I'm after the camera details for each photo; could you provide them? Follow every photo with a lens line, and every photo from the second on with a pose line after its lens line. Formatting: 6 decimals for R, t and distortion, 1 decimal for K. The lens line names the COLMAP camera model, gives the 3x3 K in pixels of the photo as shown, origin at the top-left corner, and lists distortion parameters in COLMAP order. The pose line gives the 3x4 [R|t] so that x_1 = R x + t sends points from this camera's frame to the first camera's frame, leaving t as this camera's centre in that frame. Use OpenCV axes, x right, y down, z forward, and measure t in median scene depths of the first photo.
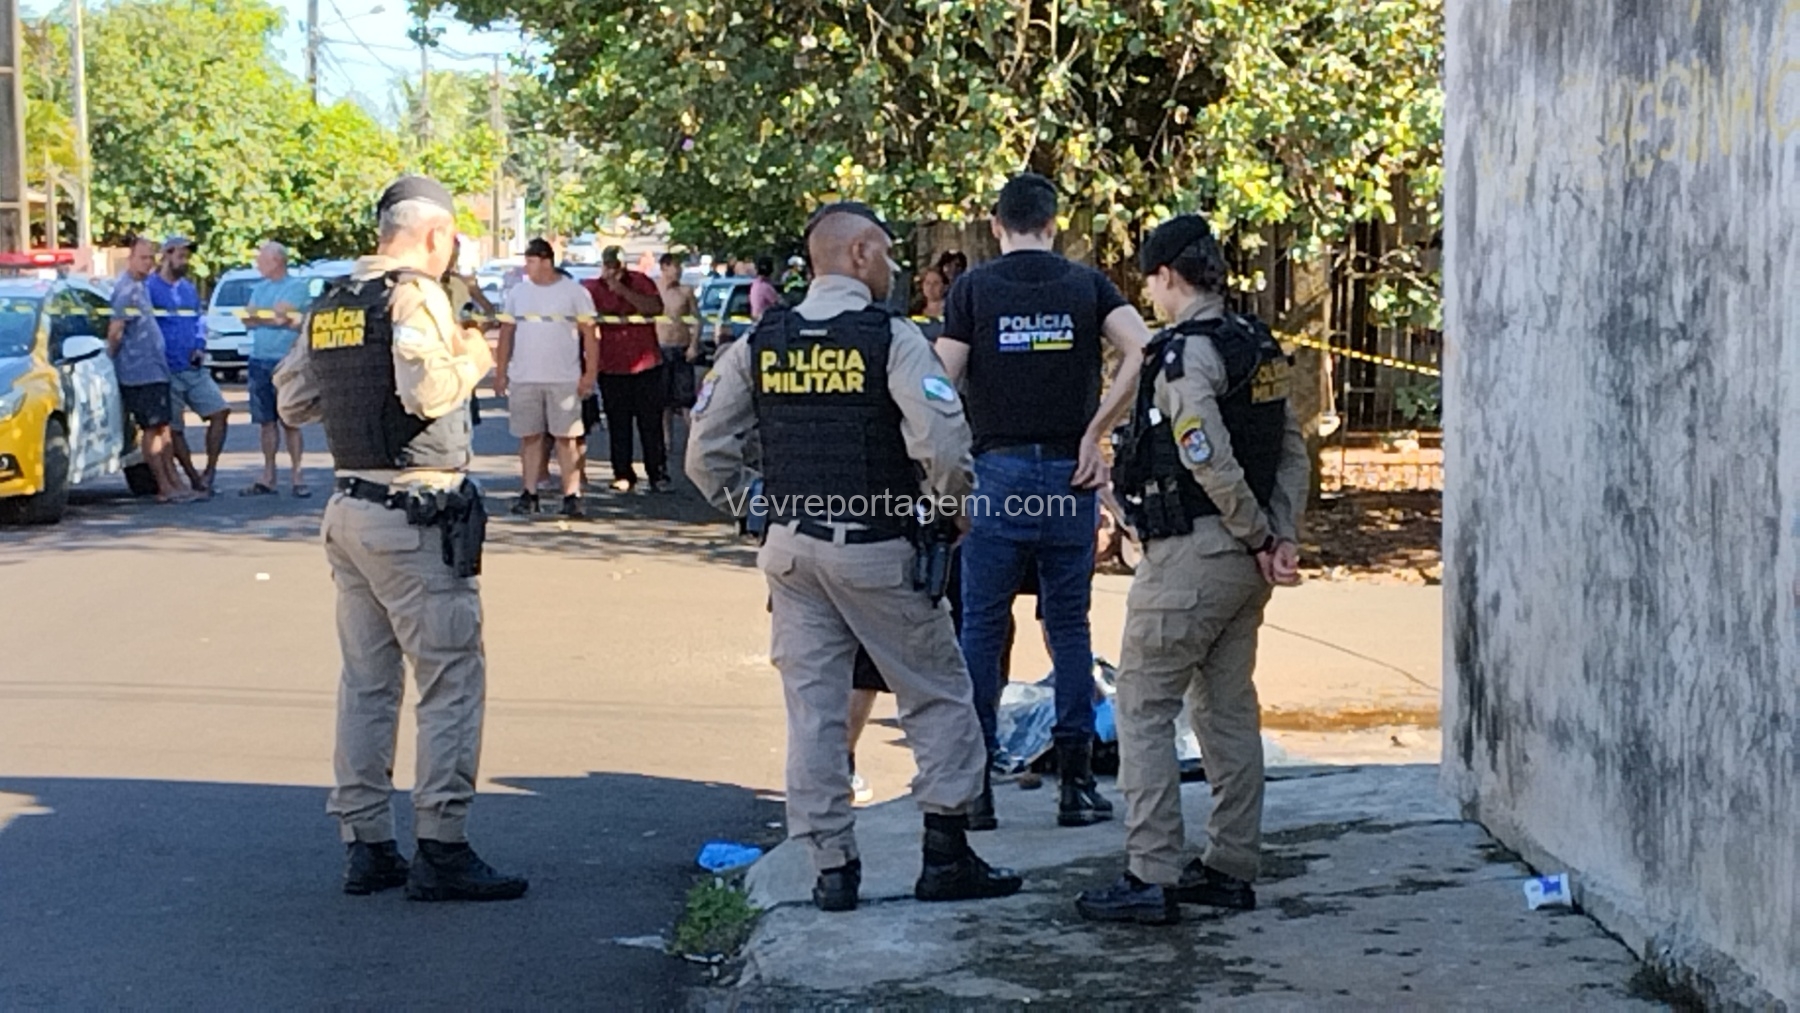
lens RADIAL K [[3874.8, 0, 842.4], [0, 3874.8, 560.9], [0, 0, 1]] dist [0.111186, 0.000000]
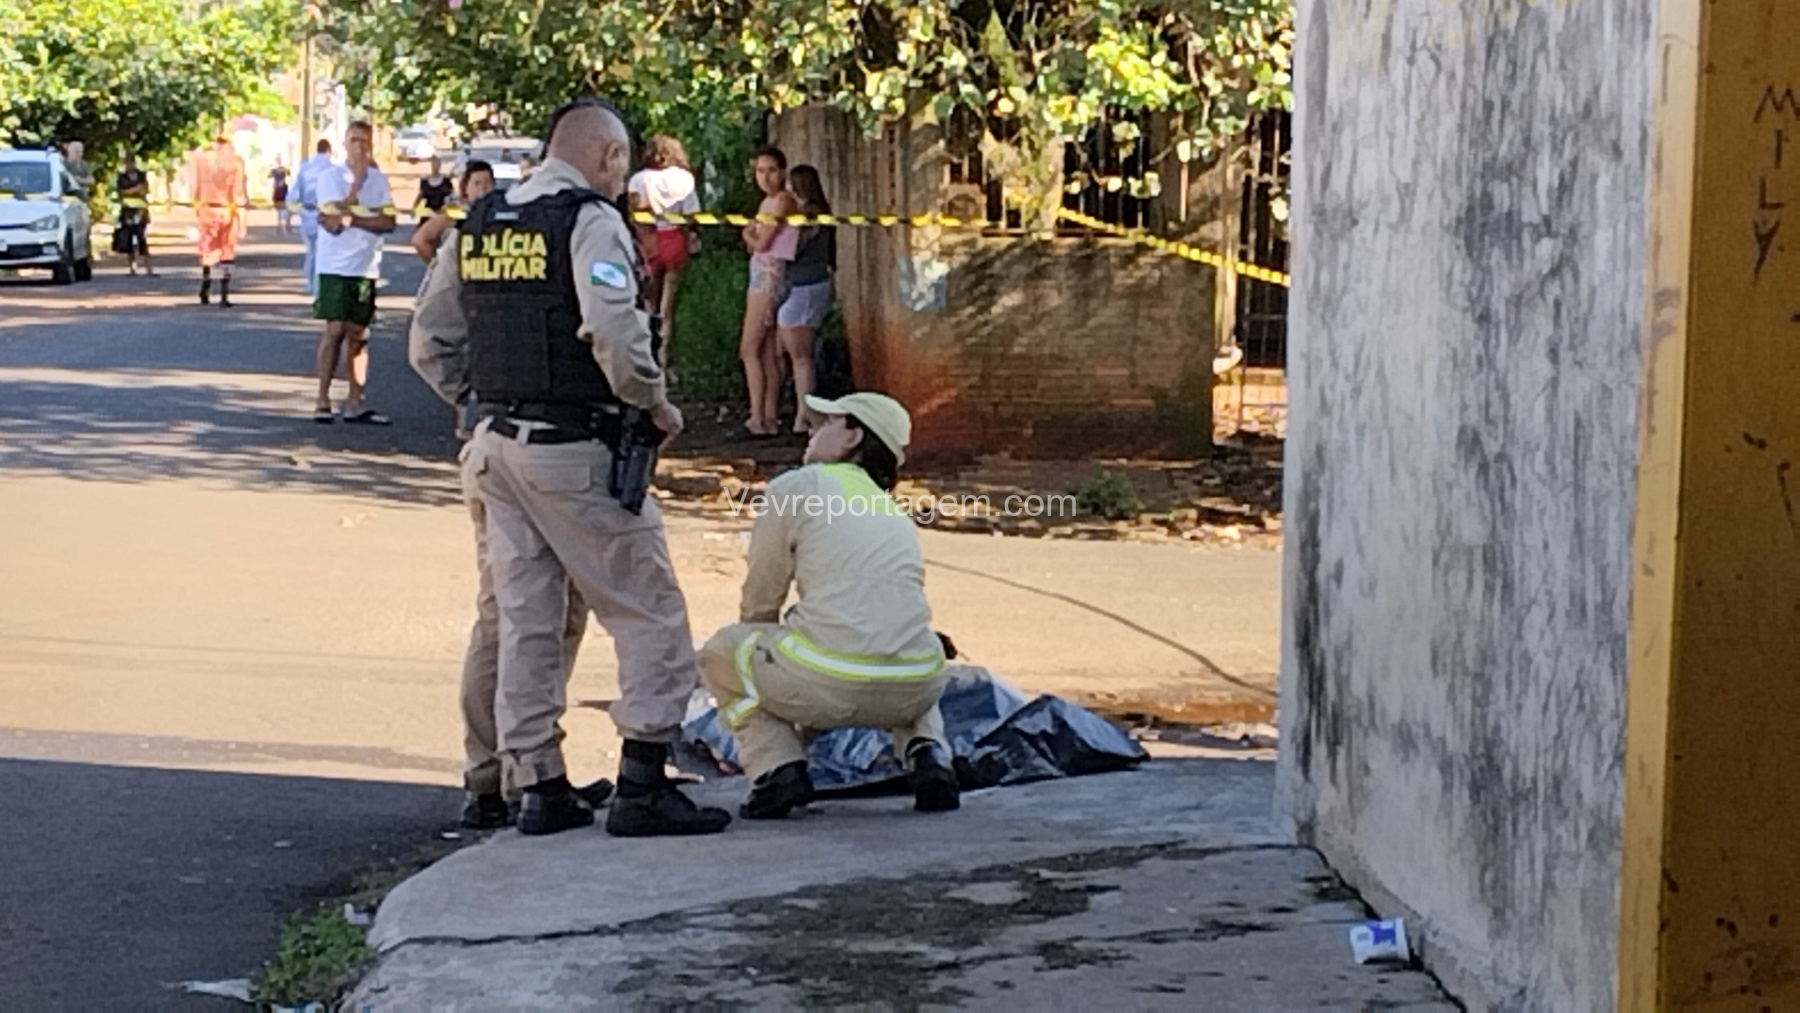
lens RADIAL K [[4424.1, 0, 876.6], [0, 4424.1, 541.0], [0, 0, 1]] dist [0.133965, 0.000000]
pose [[0.999428, 0.019226, 0.027823, 0.053043], [-0.019387, 0.999797, 0.005511, 0.001325], [-0.027712, -0.006047, 0.999598, 0.107772]]
